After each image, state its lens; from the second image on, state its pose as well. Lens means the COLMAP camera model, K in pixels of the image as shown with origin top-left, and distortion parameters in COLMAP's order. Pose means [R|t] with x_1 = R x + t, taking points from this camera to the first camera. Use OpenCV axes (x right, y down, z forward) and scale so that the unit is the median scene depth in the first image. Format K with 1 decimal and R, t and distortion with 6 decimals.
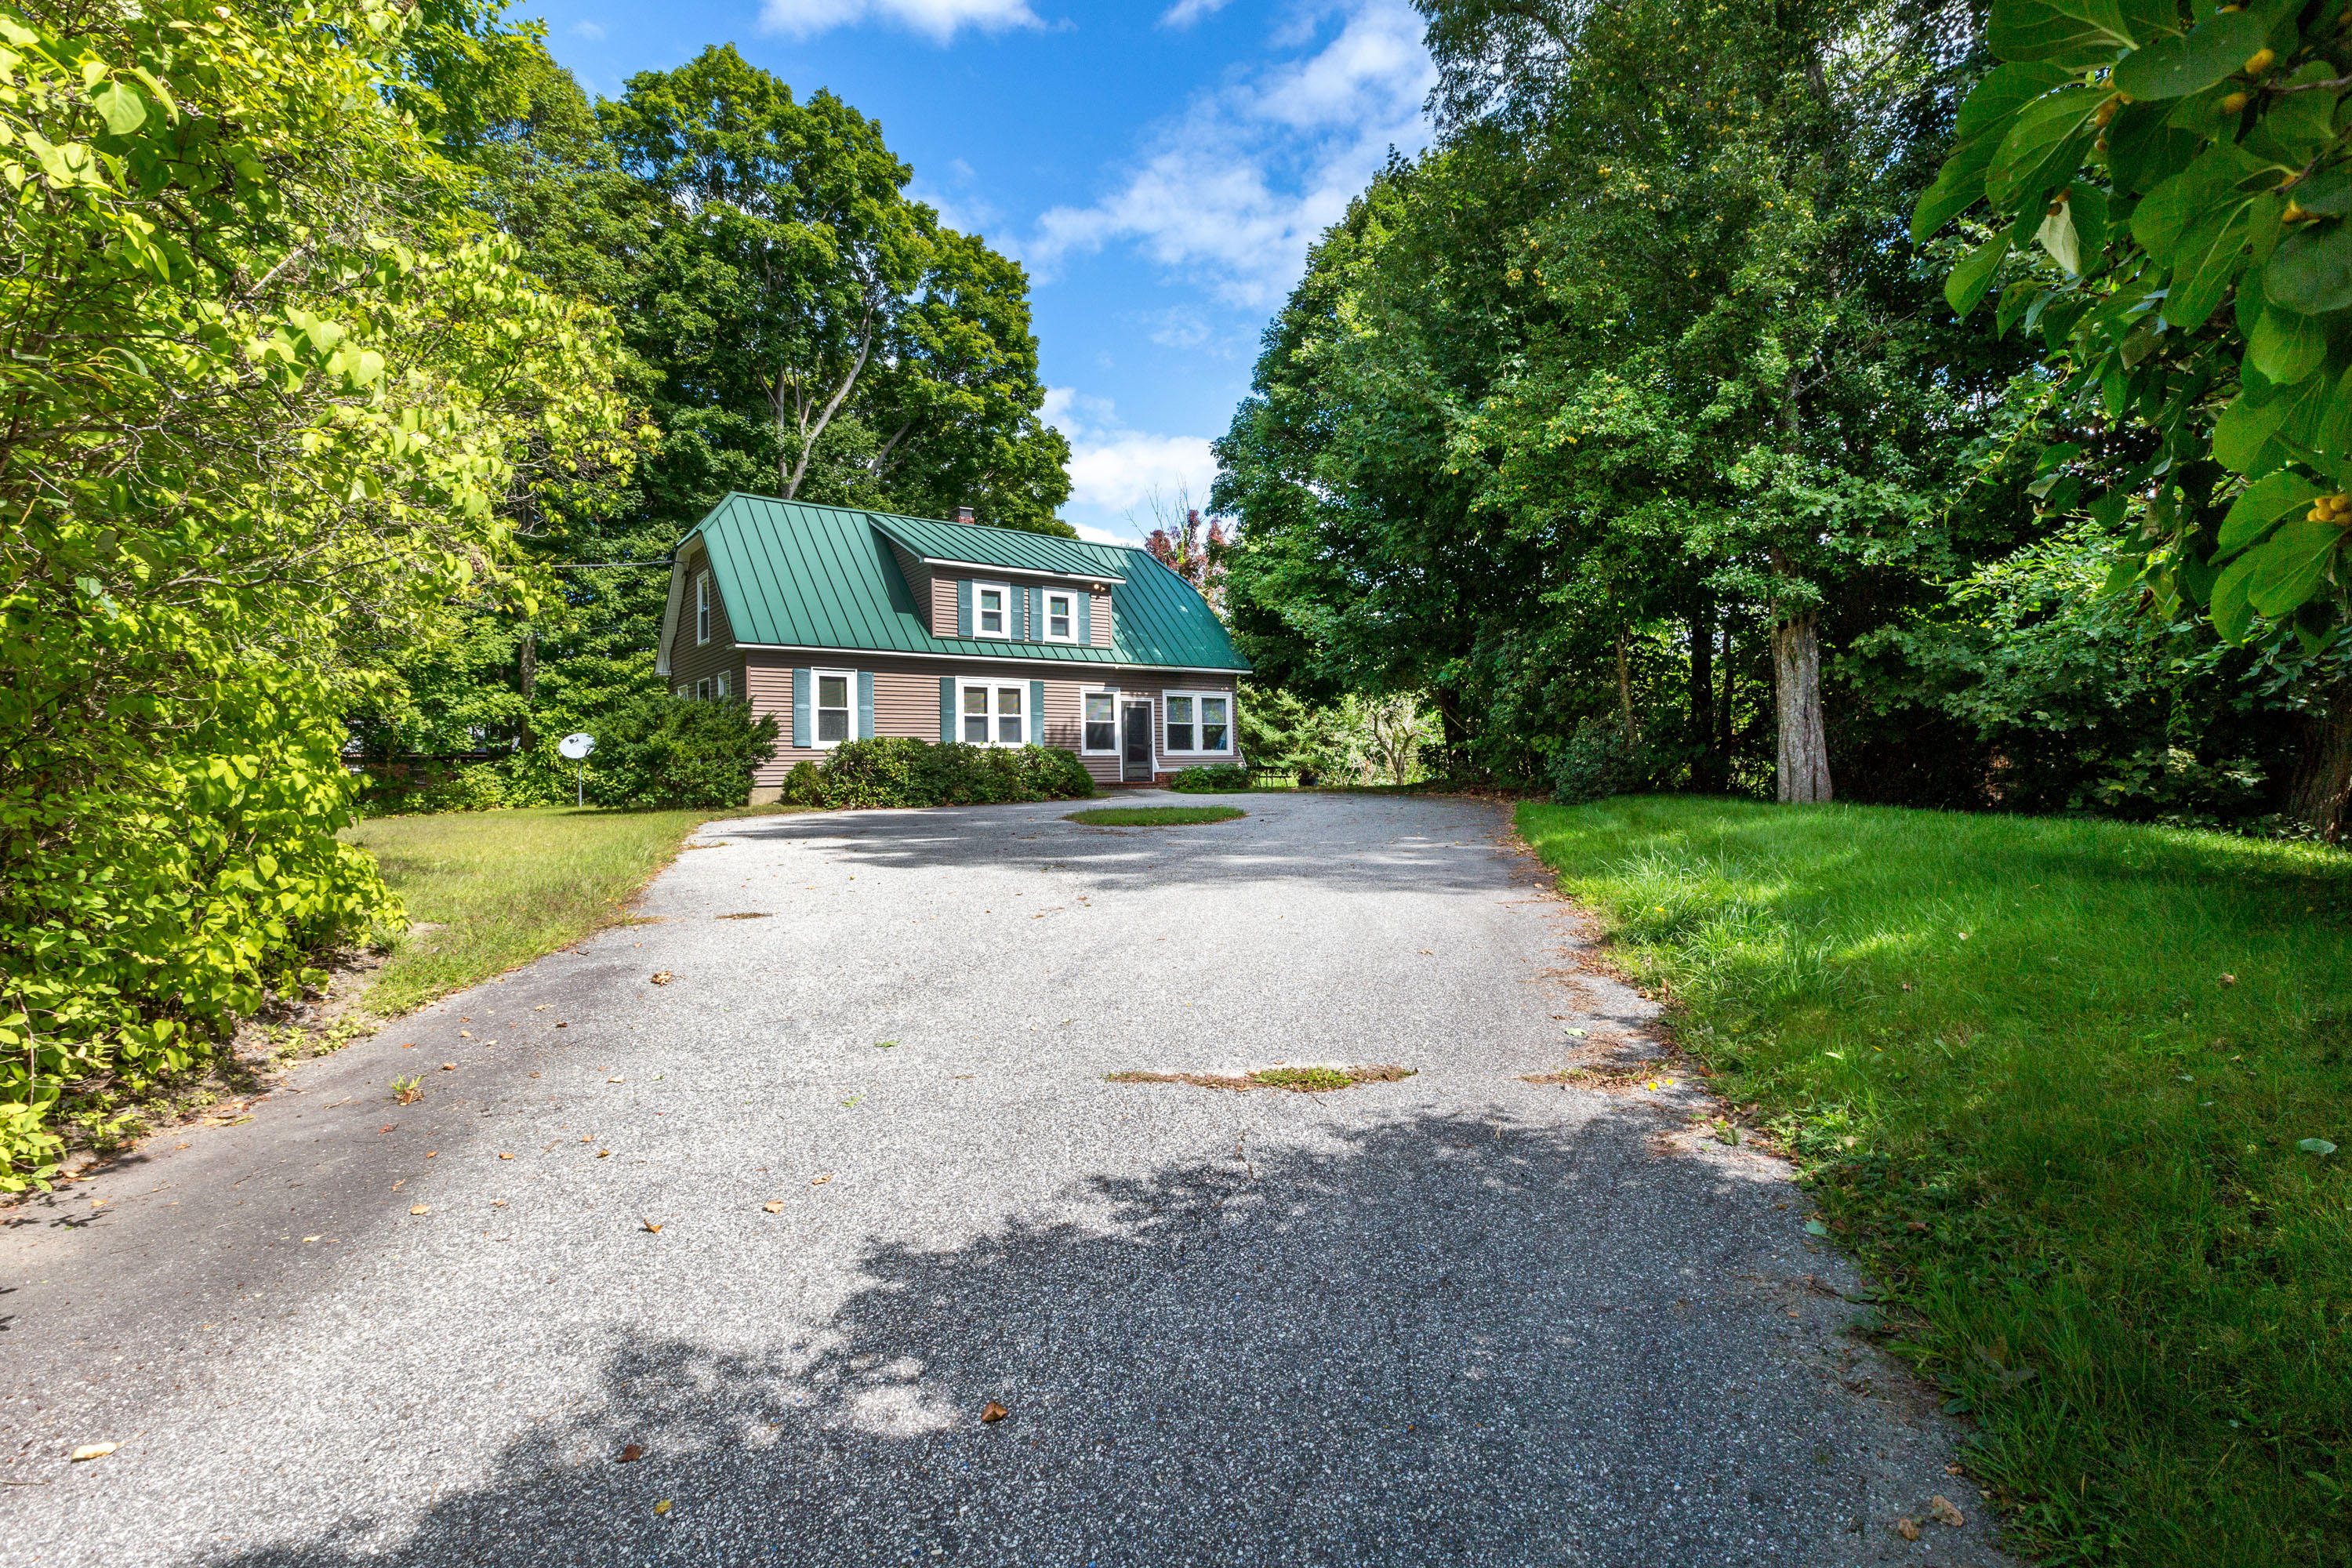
lens RADIAL K [[1082.0, 0, 1213.3], [0, 1082.0, 761.3], [0, 0, 1]] dist [0.000803, -0.001172]
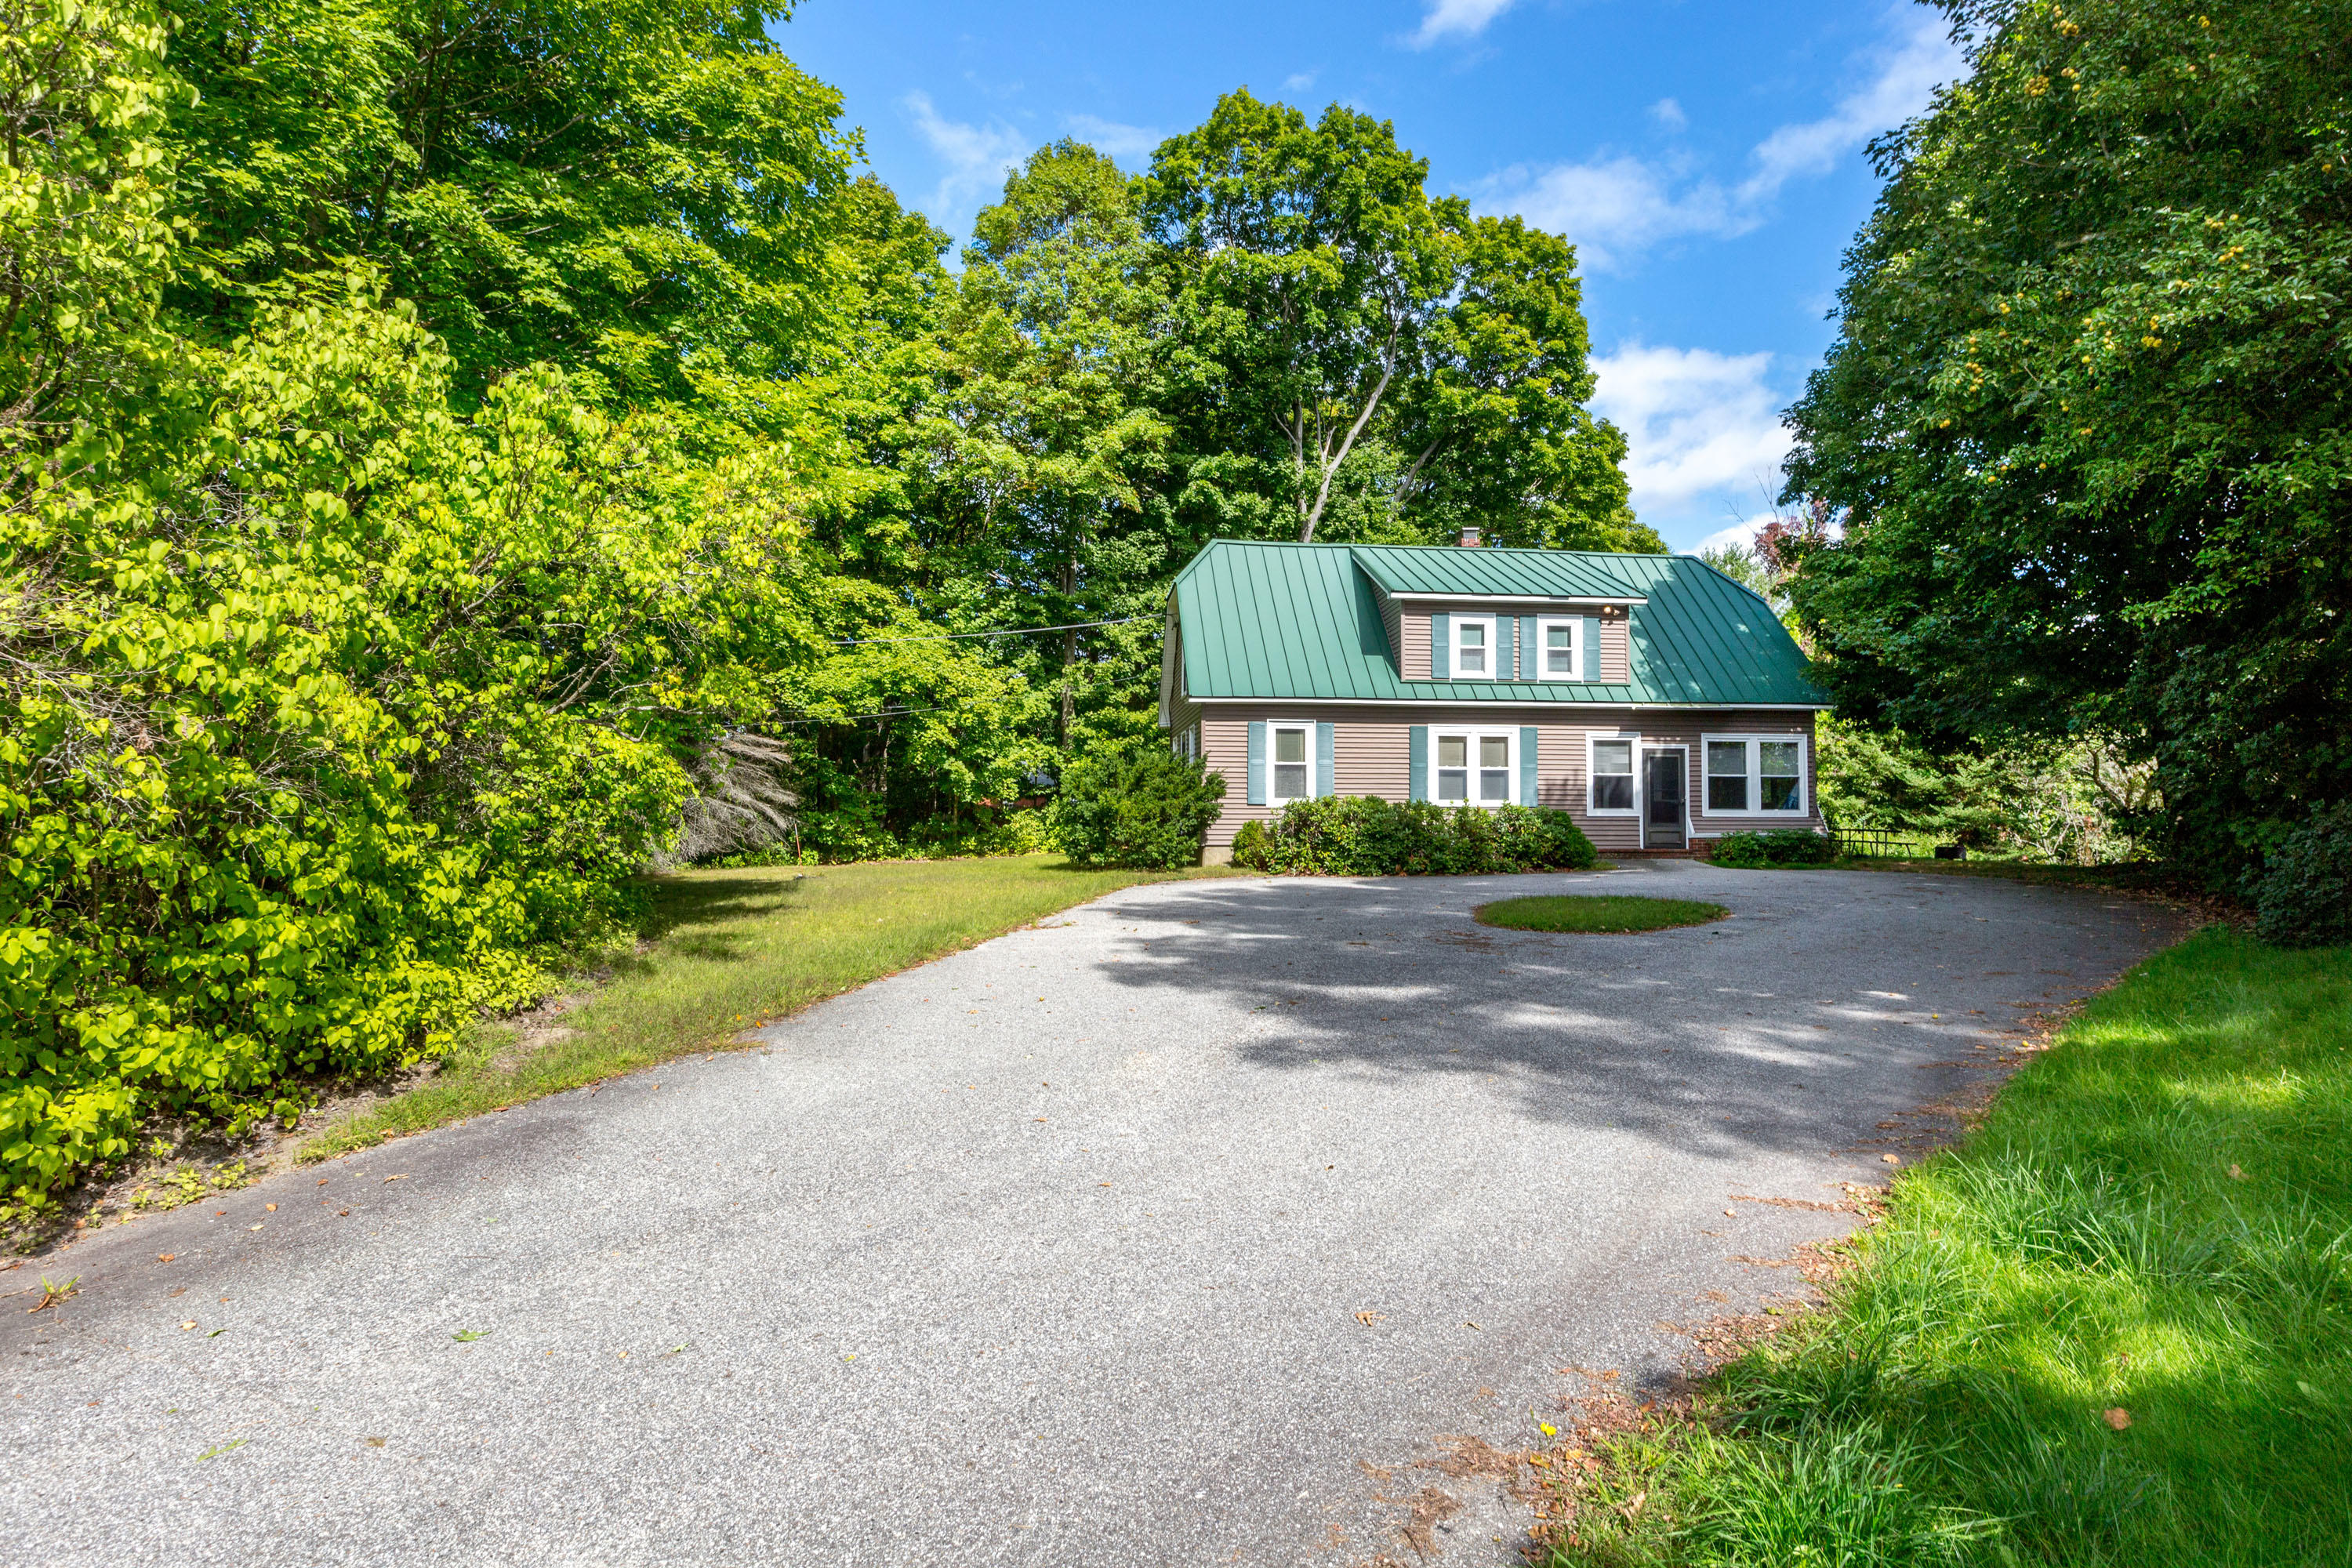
lens RADIAL K [[1174.0, 0, 1194.6], [0, 1174.0, 774.0], [0, 0, 1]] dist [-0.010781, 0.002556]
pose [[0.852154, 0.003646, -0.523278, 0.097209], [-0.012782, 0.999822, -0.013850, -0.022683], [0.523134, 0.018491, 0.852050, 0.091349]]
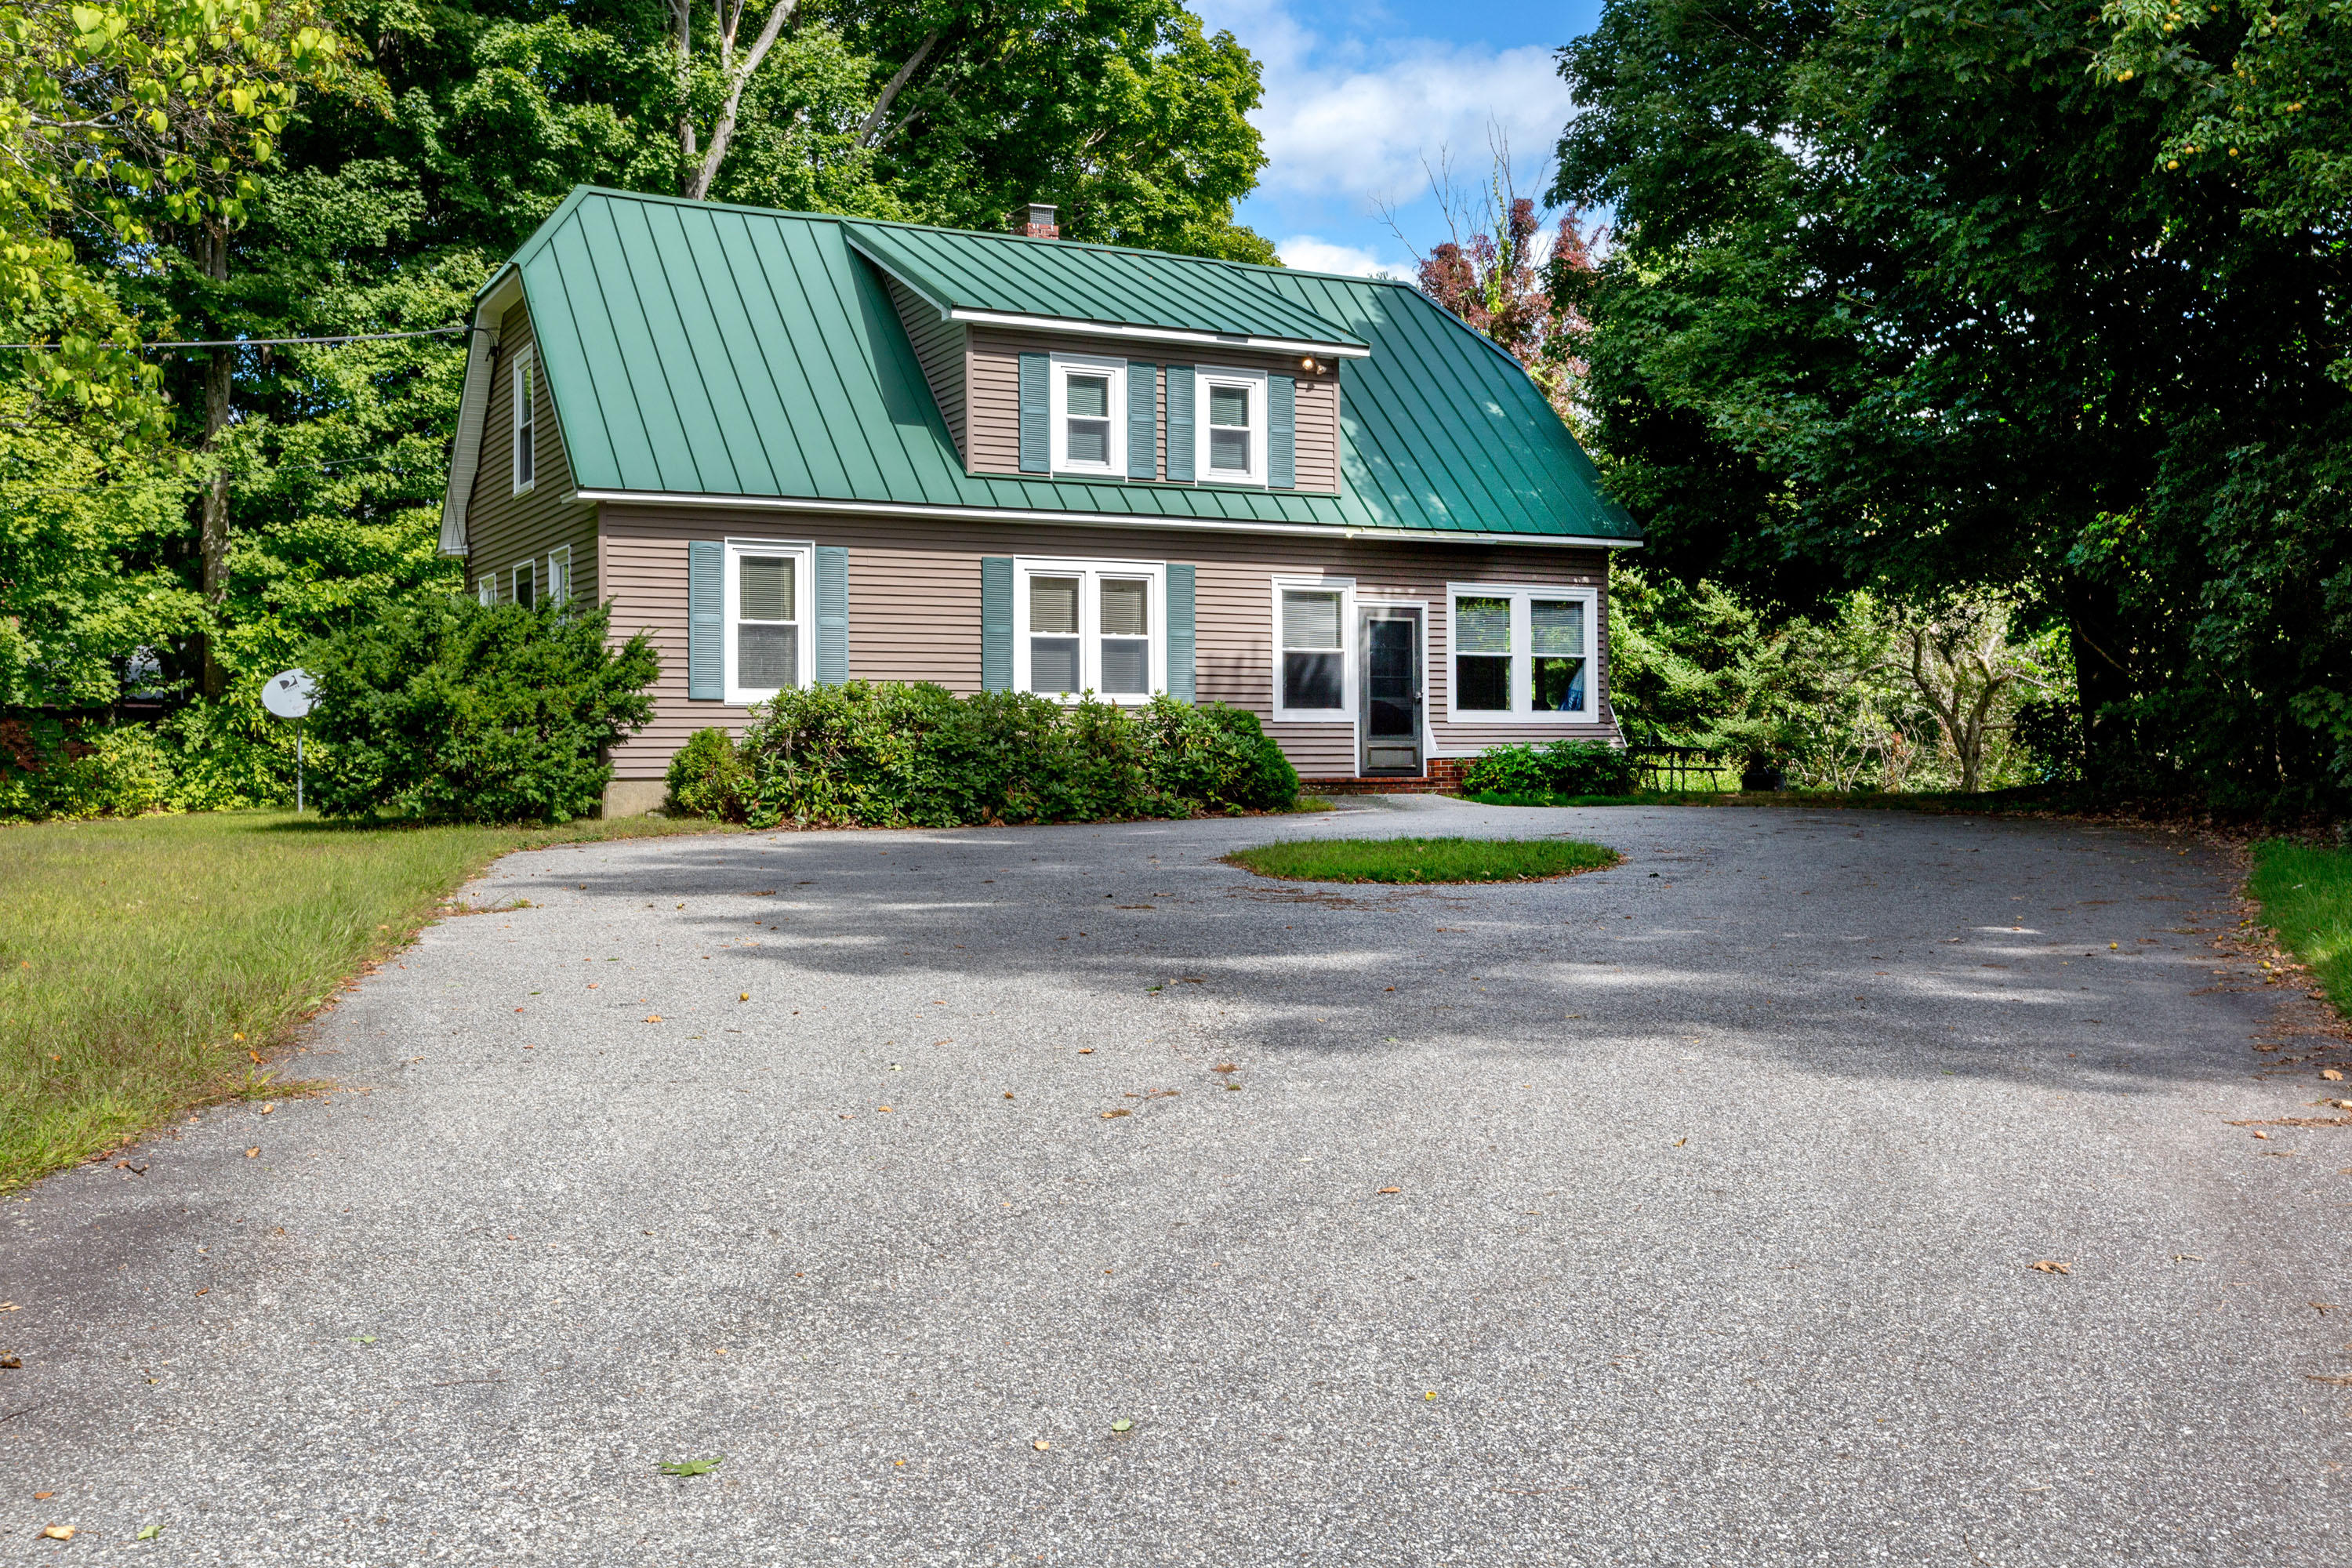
lens RADIAL K [[2226.6, 0, 1180.7], [0, 2226.6, 766.9], [0, 0, 1]] dist [-0.009112, 0.000000]
pose [[0.985552, 0.012916, -0.168882, 0.004053], [-0.009776, 0.999764, 0.019411, -0.004183], [0.169092, -0.017480, 0.985445, 0.033302]]
